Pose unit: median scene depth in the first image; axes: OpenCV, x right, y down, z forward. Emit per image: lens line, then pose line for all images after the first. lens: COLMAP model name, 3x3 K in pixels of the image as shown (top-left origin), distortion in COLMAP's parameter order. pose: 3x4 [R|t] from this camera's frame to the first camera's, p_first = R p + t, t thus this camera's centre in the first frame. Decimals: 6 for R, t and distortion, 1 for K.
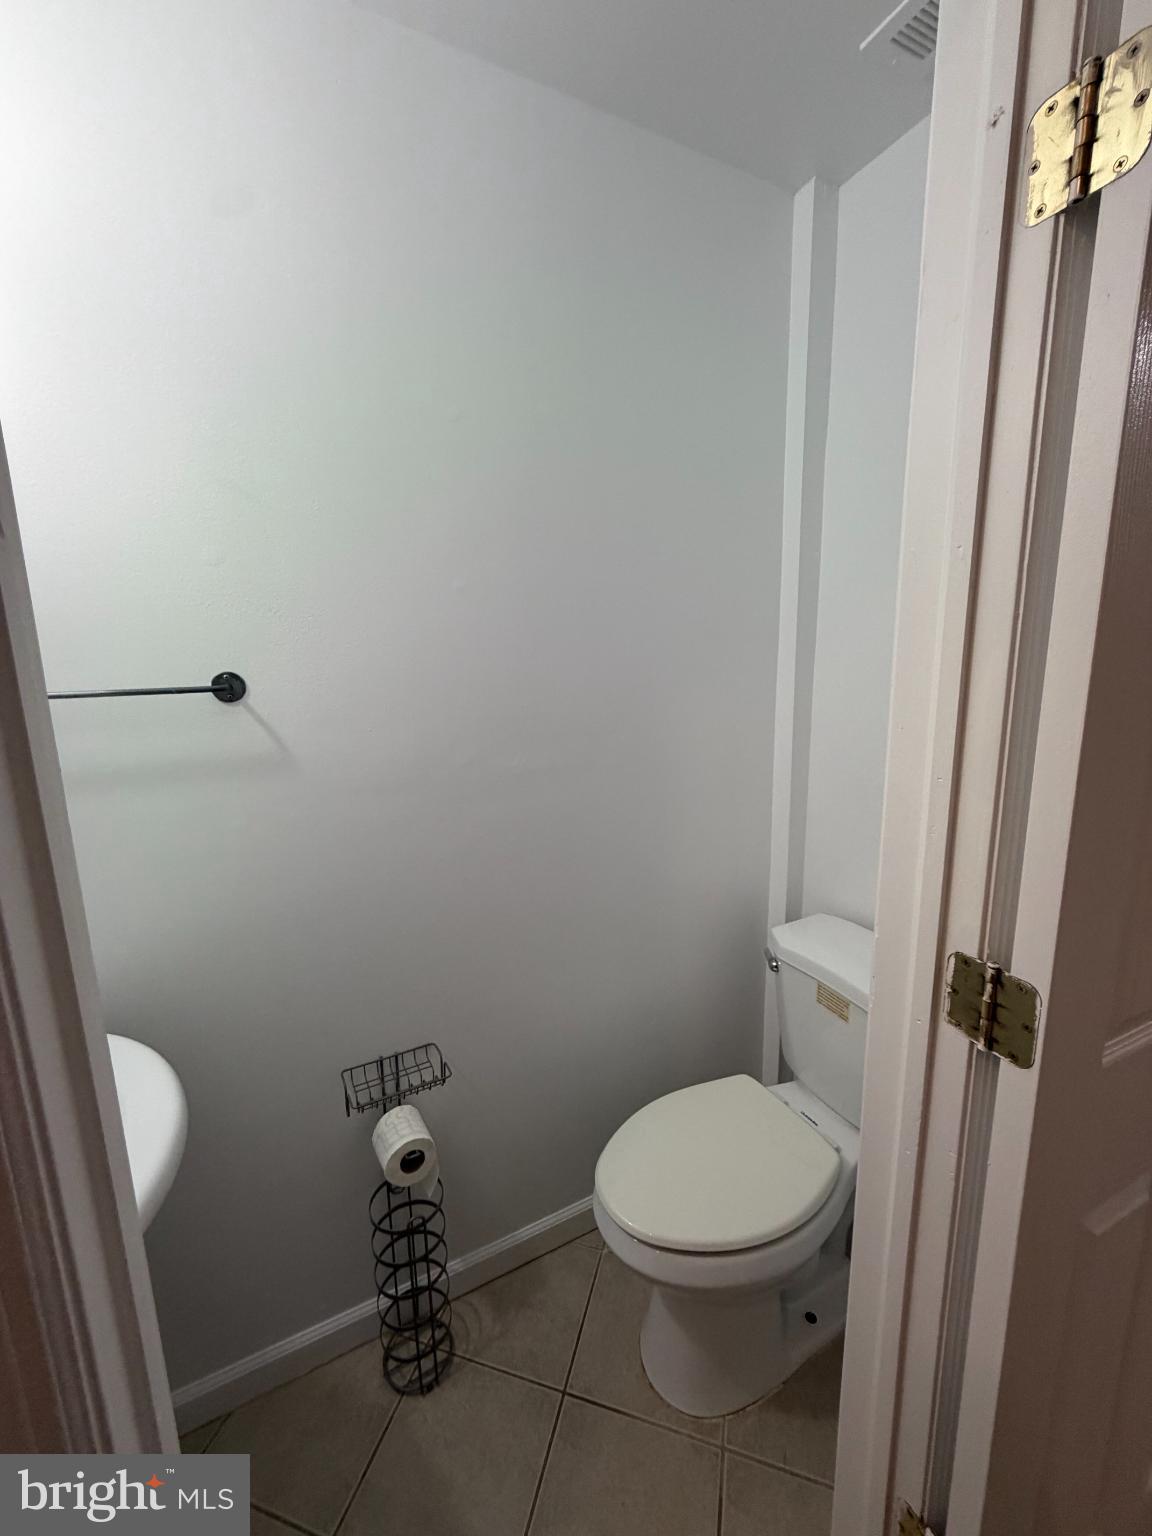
lens RADIAL K [[612.4, 0, 574.9], [0, 612.4, 763.8], [0, 0, 1]] dist [-0.000701, -0.000137]
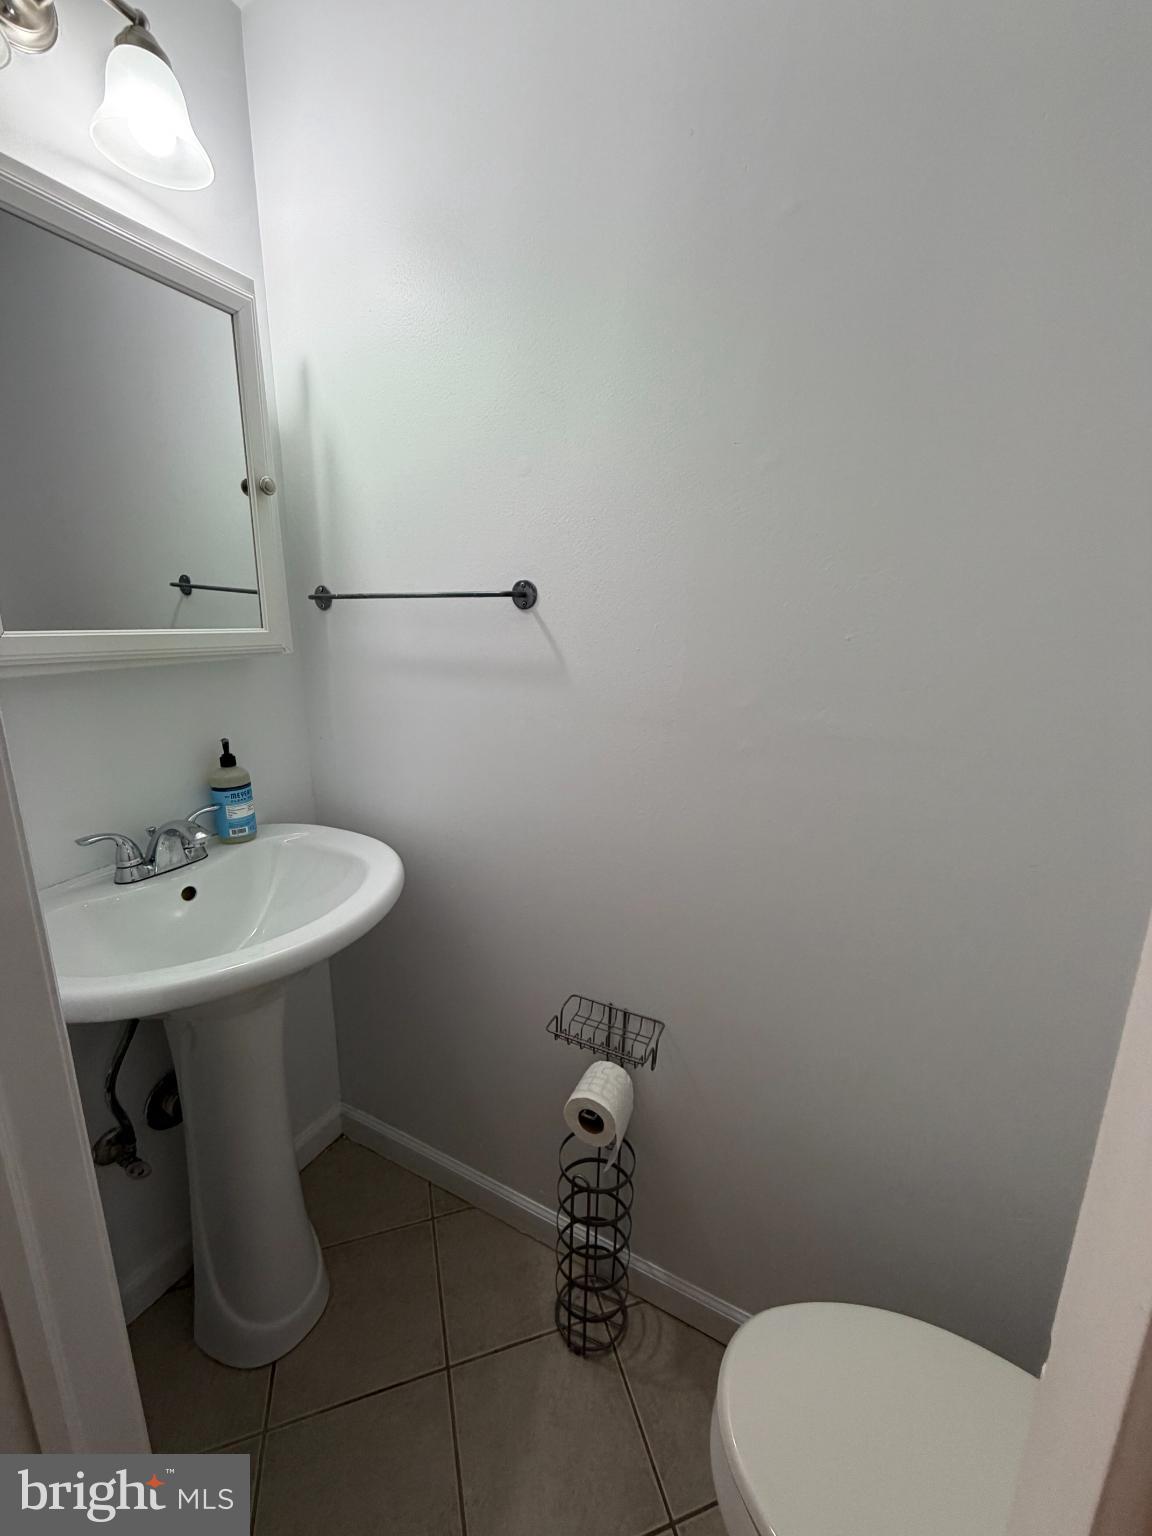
lens RADIAL K [[612.4, 0, 574.9], [0, 612.4, 763.8], [0, 0, 1]] dist [-0.000701, -0.000137]
pose [[0.573290, 0.216188, -0.790317, 0.325807], [-0.177233, 0.974447, 0.137992, -0.000466], [0.799954, 0.060961, 0.596956, 0.385989]]
